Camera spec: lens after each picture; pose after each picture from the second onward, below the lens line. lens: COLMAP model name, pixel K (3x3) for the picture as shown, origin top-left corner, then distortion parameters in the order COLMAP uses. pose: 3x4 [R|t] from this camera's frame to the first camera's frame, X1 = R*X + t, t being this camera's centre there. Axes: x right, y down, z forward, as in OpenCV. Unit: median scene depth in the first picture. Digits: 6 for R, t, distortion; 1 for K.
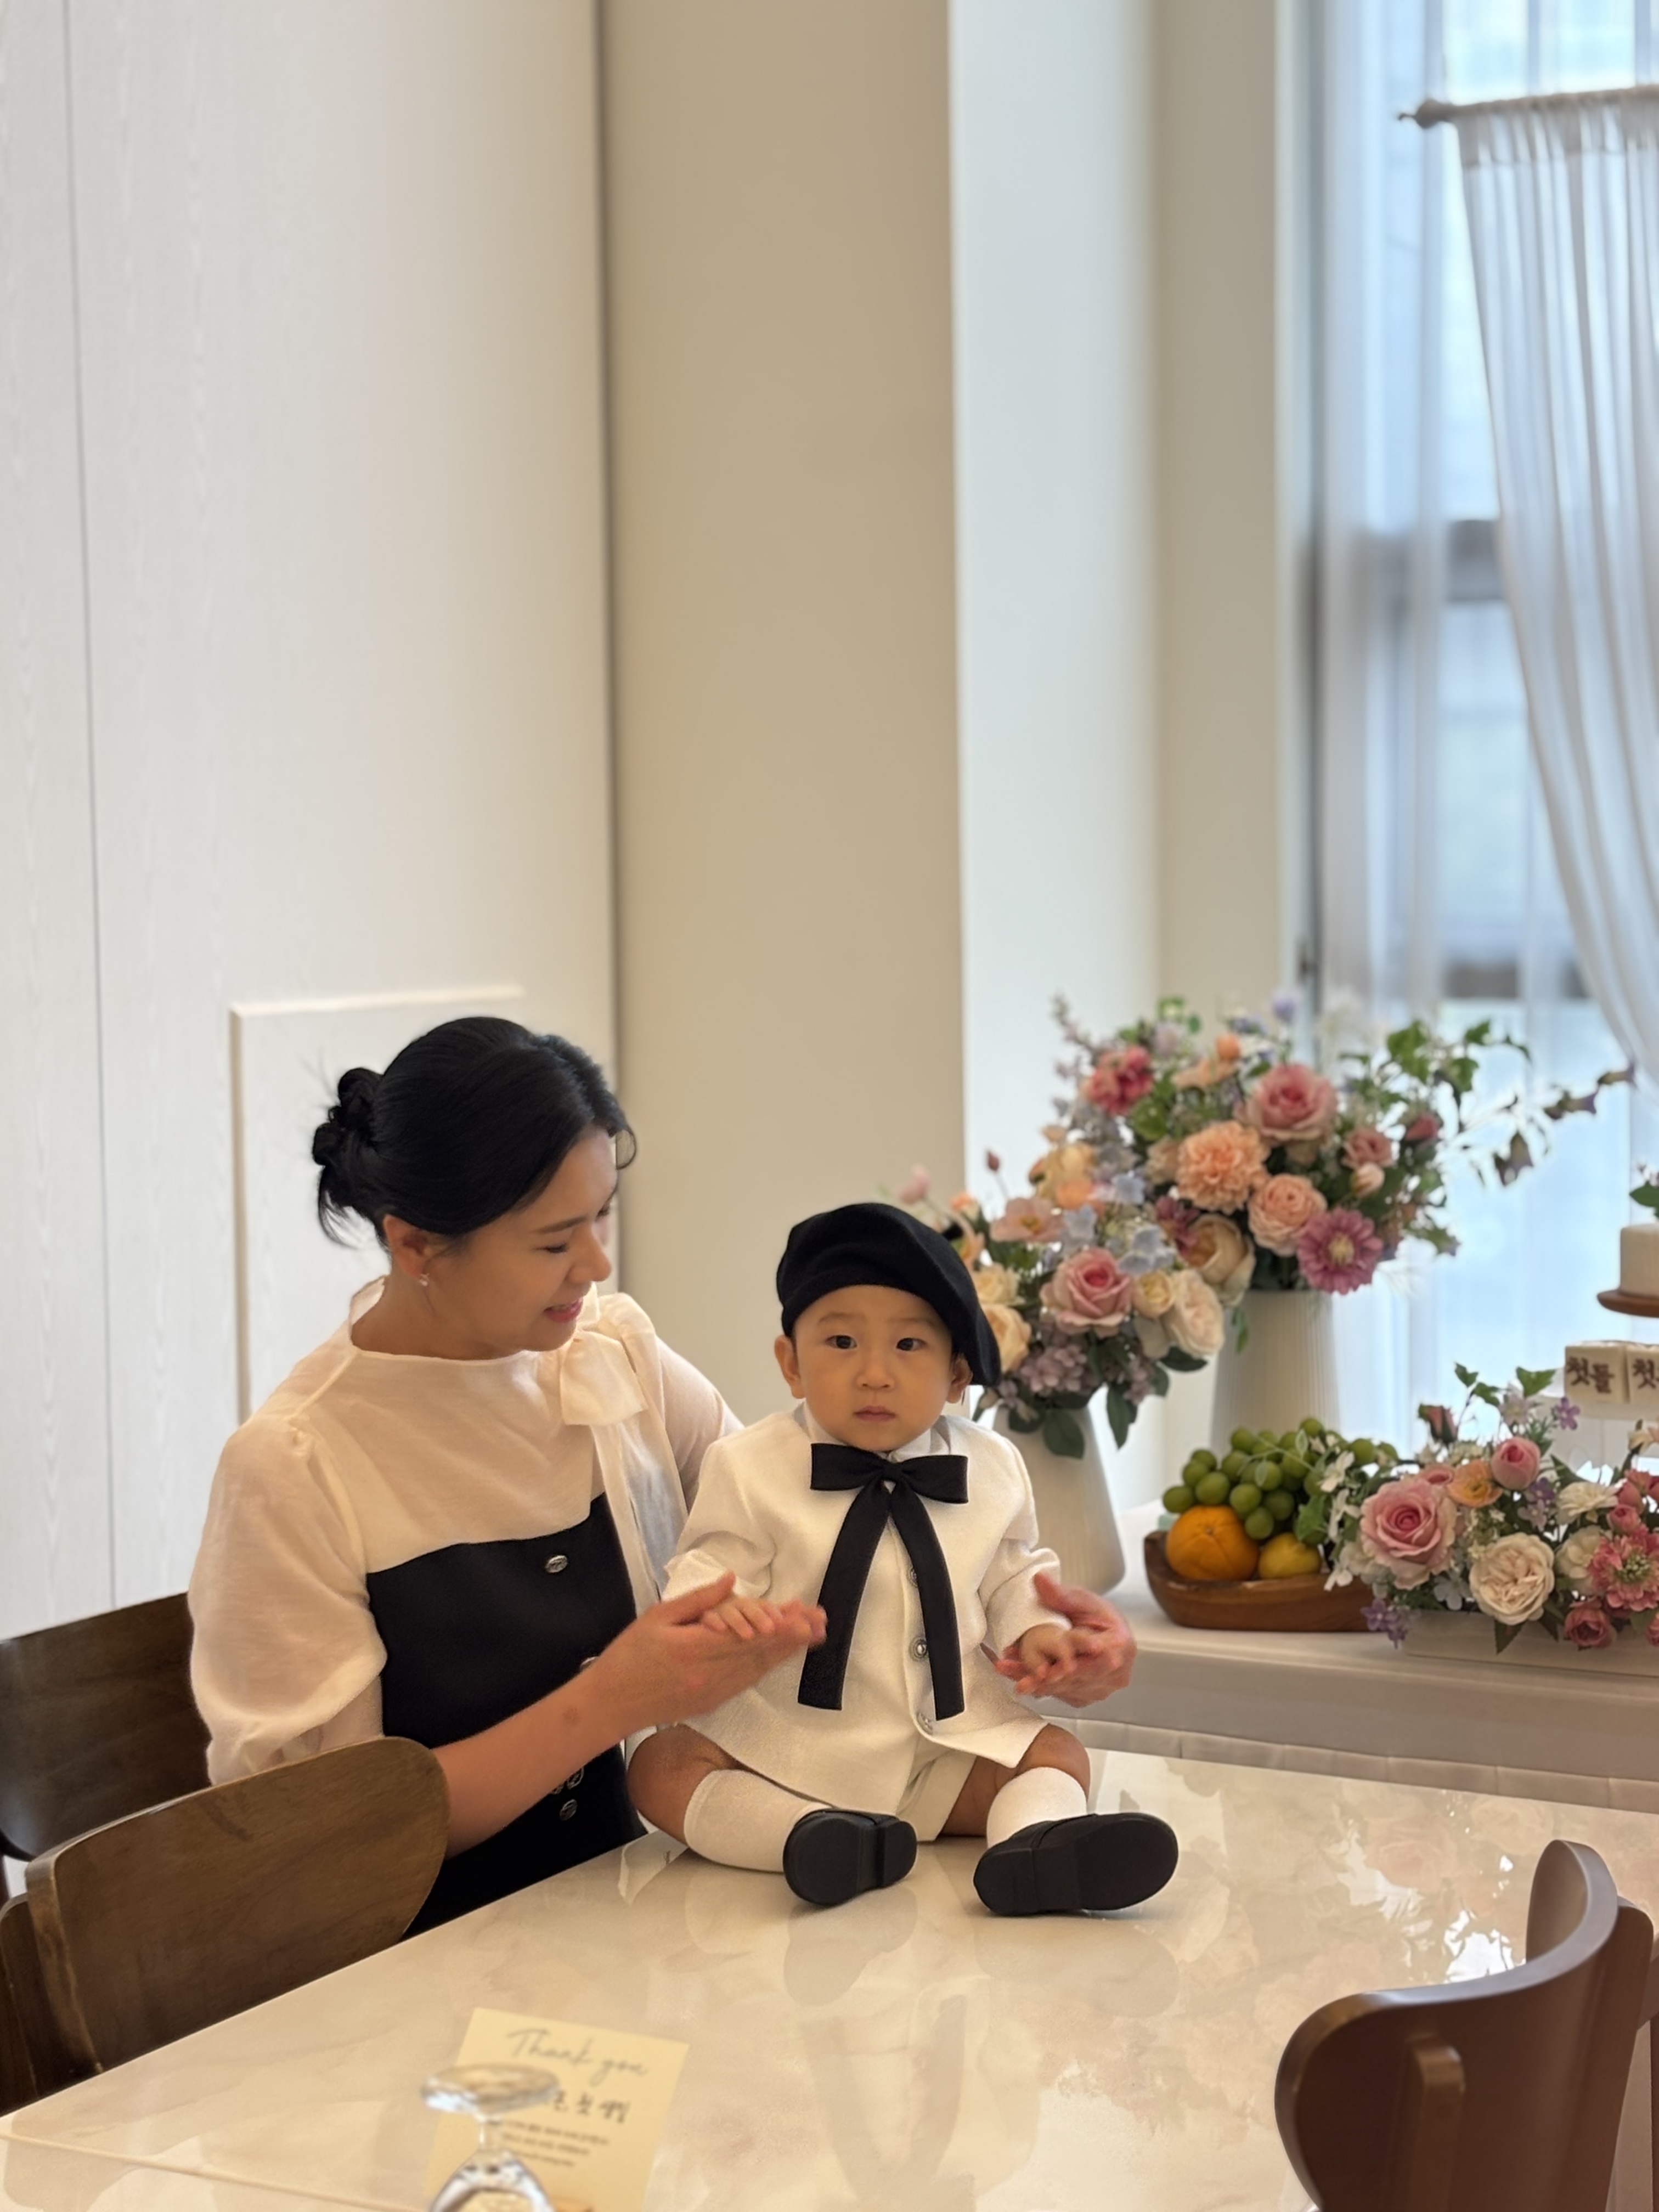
lens RADIAL K [[3968.1, 0, 823.1], [0, 3968.1, 1130.1], [0, 0, 1]] dist [0.169957, 0.000000]
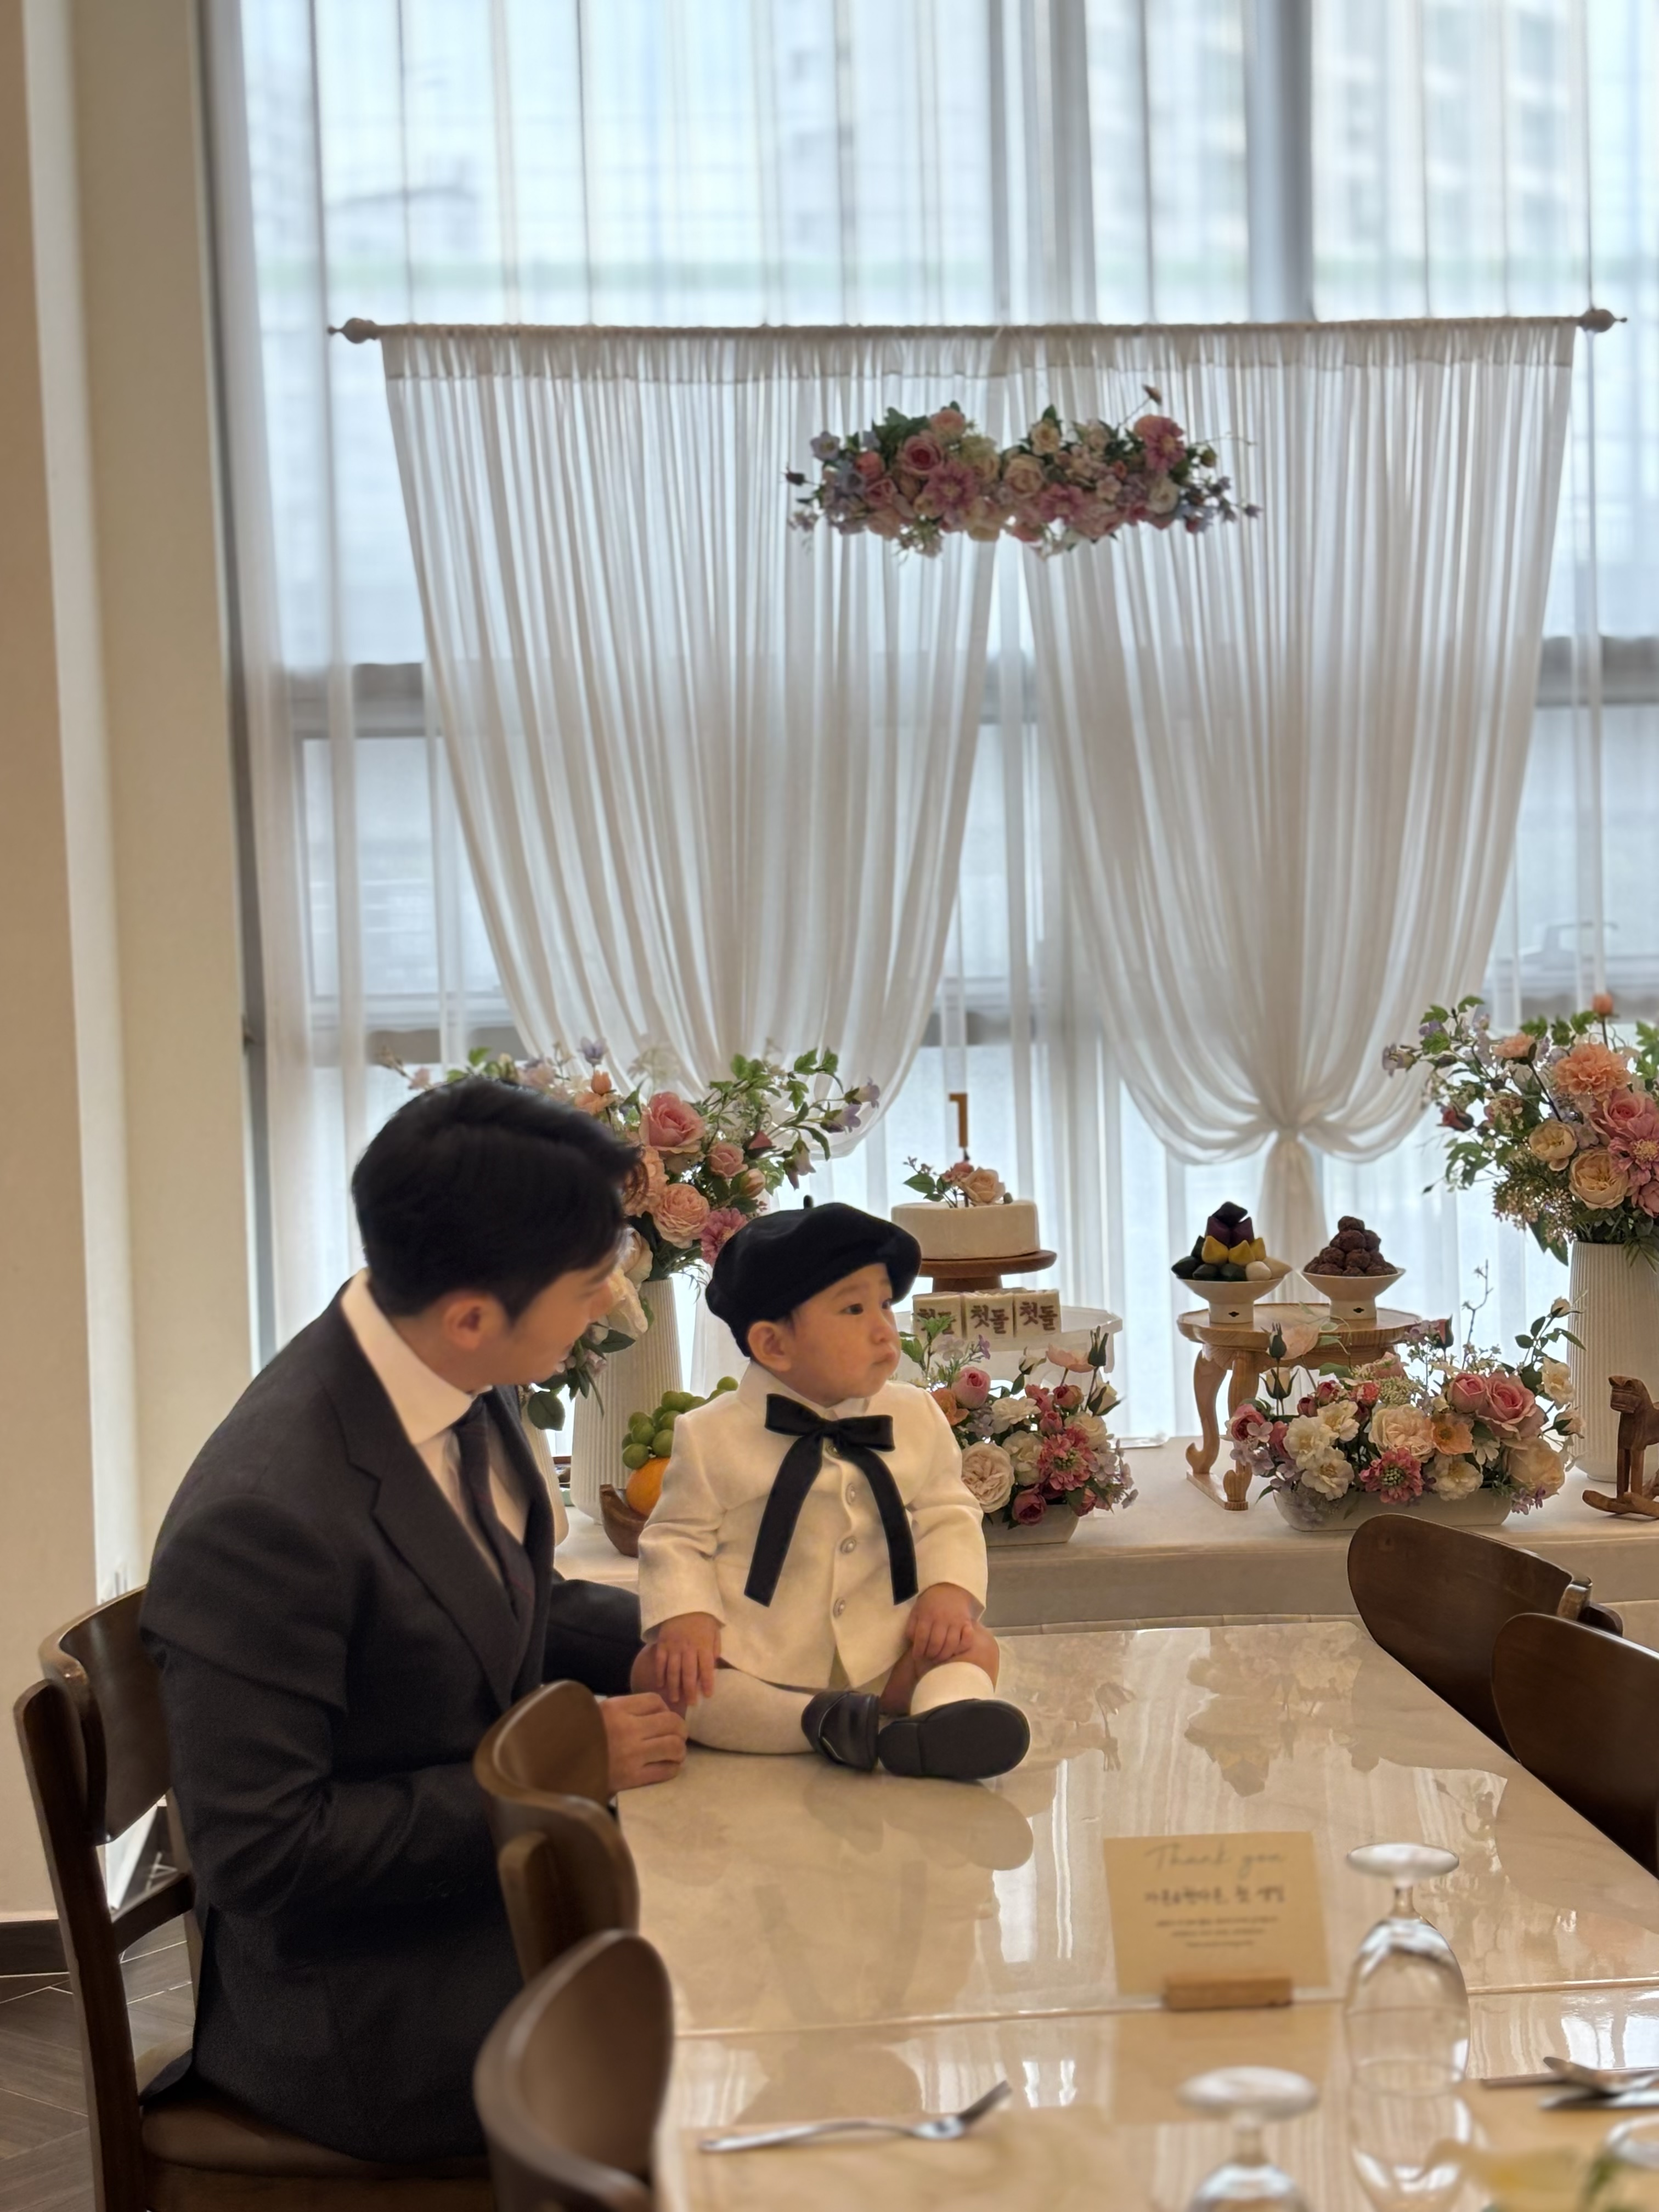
lens RADIAL K [[3356.4, 0, 831.3], [0, 3356.4, 1095.6], [0, 0, 1]] dist [0.142001, 0.000000]
pose [[0.827648, -0.038759, 0.559908, -0.427644], [0.059439, 0.998055, -0.018773, 0.006930], [-0.558092, 0.048818, 0.828342, 0.117884]]
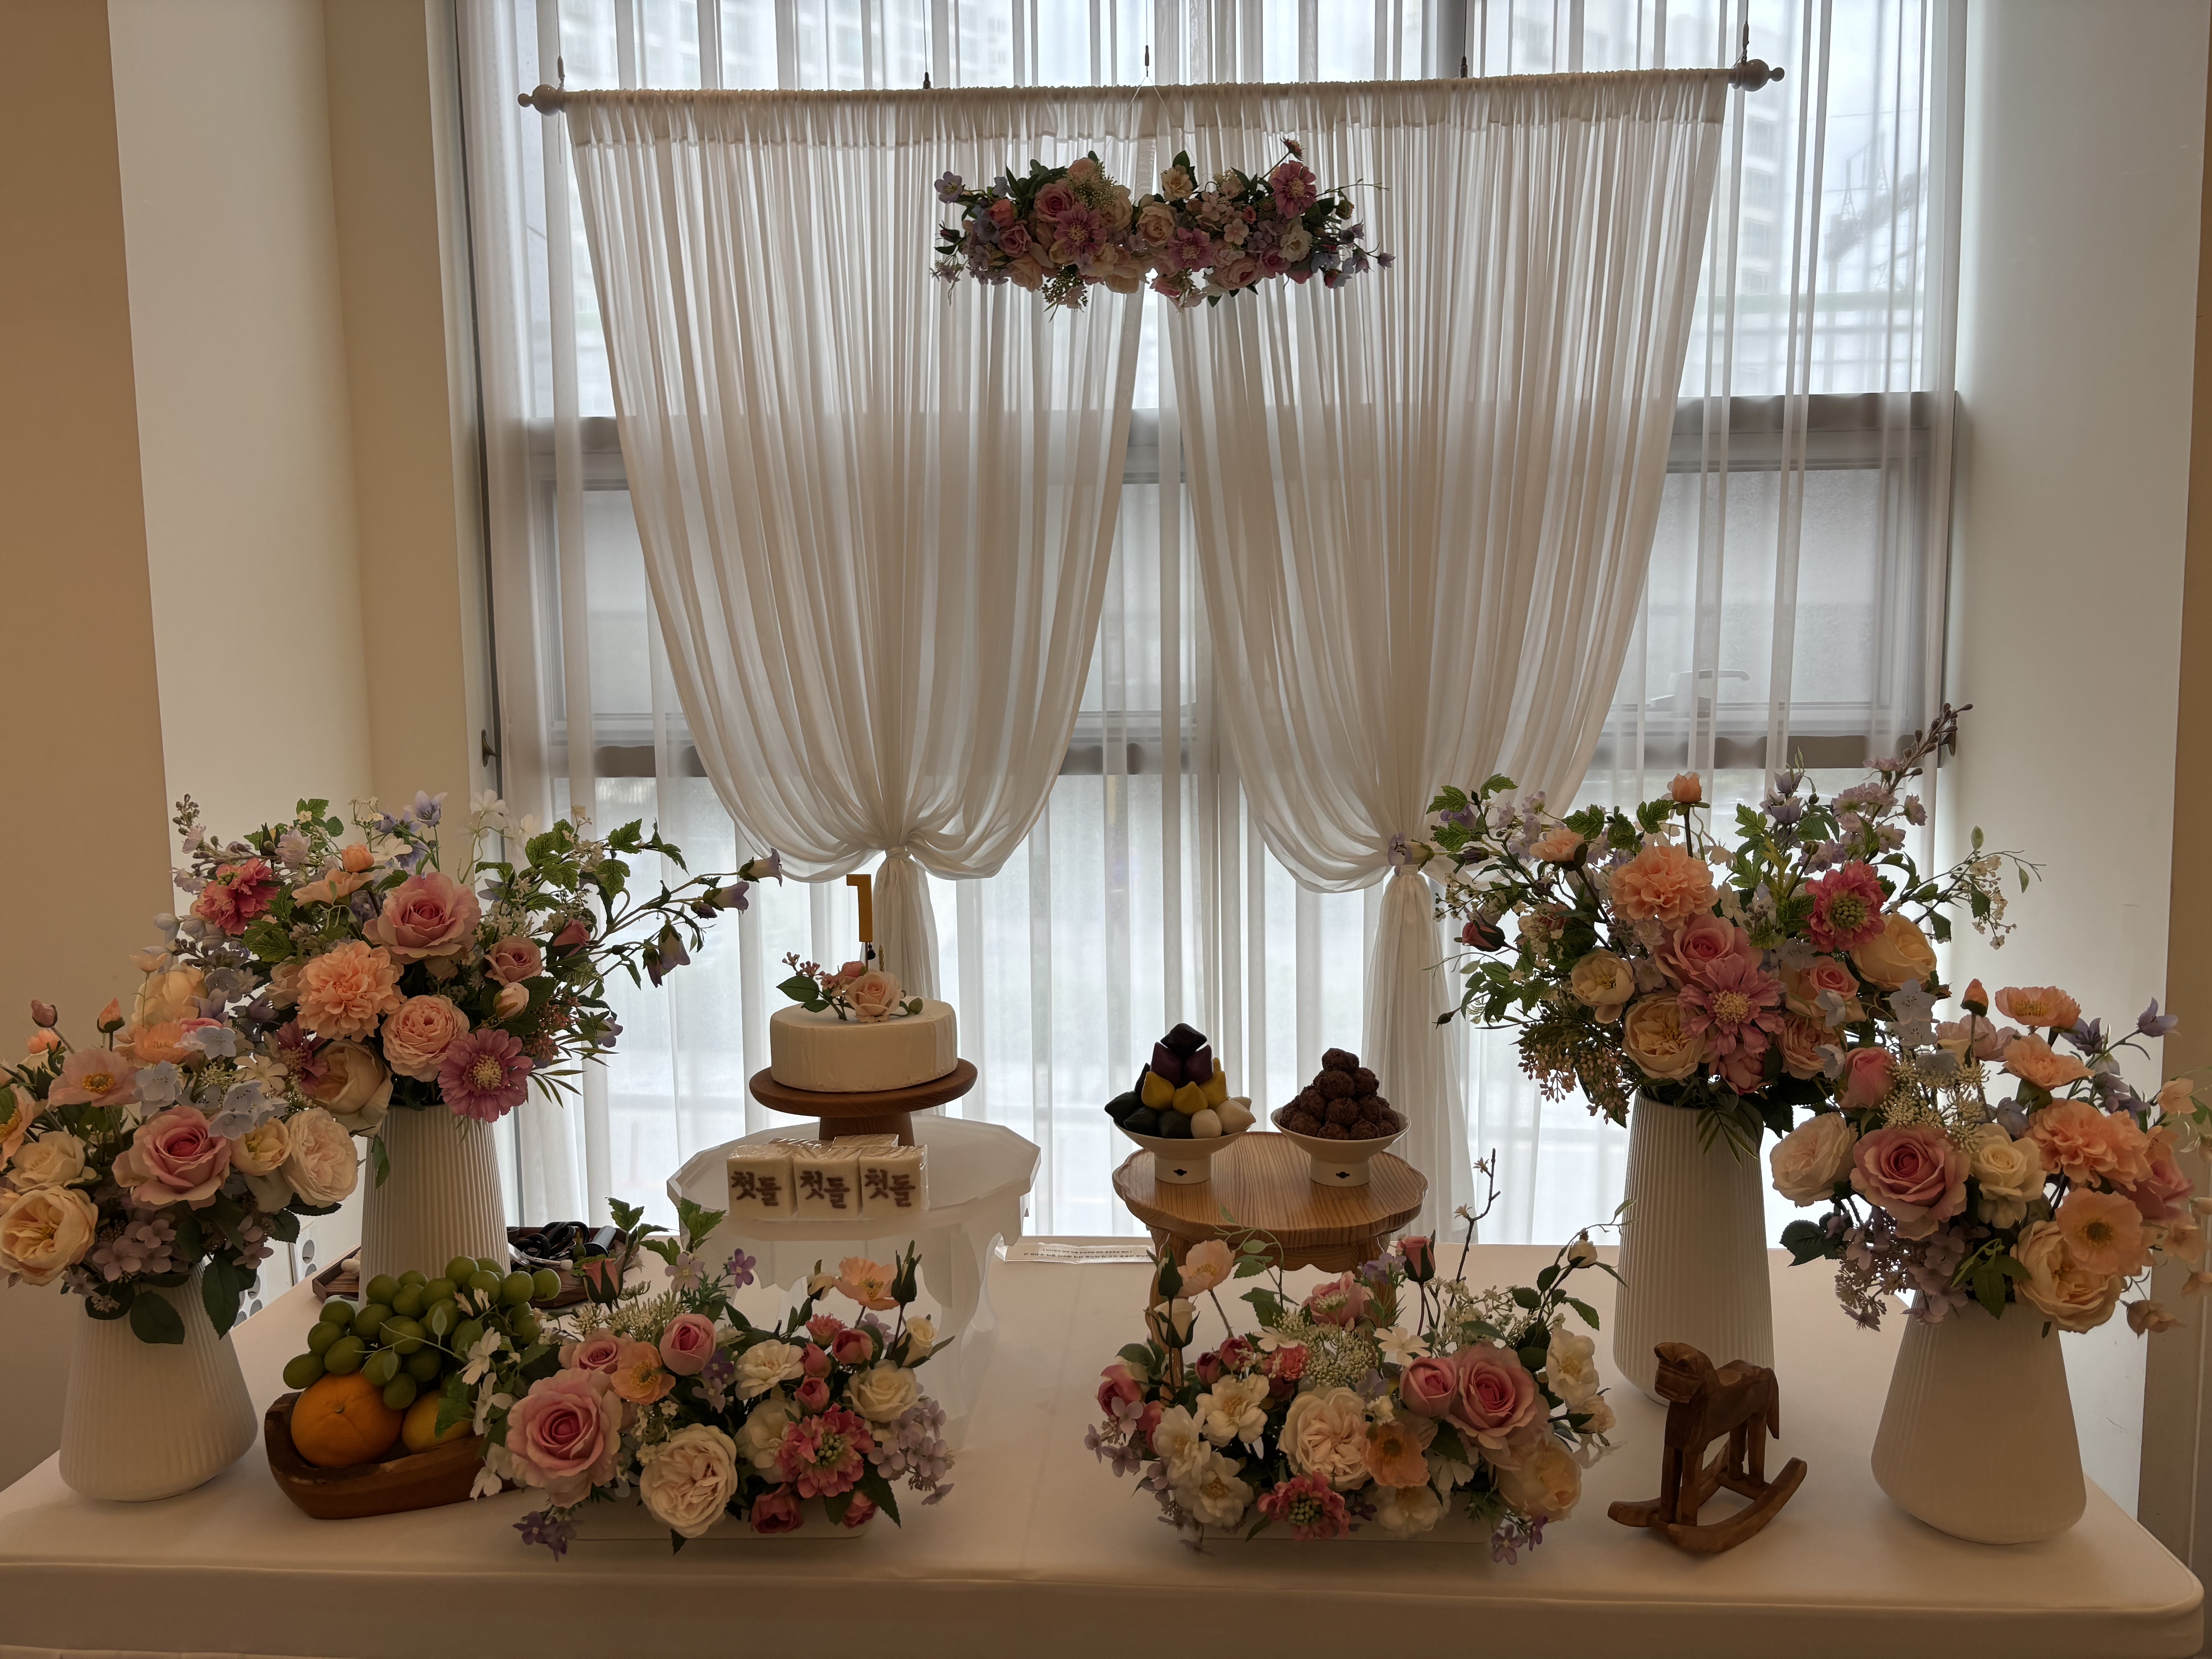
lens RADIAL K [[1670.5, 0, 1104.4], [0, 1670.5, 847.8], [0, 0, 1]] dist [0.022931, -0.008104]
pose [[0.902653, -0.043916, 0.428122, 0.094703], [0.030746, 0.998819, 0.037630, -0.034011], [-0.429269, -0.020804, 0.902937, 0.580643]]
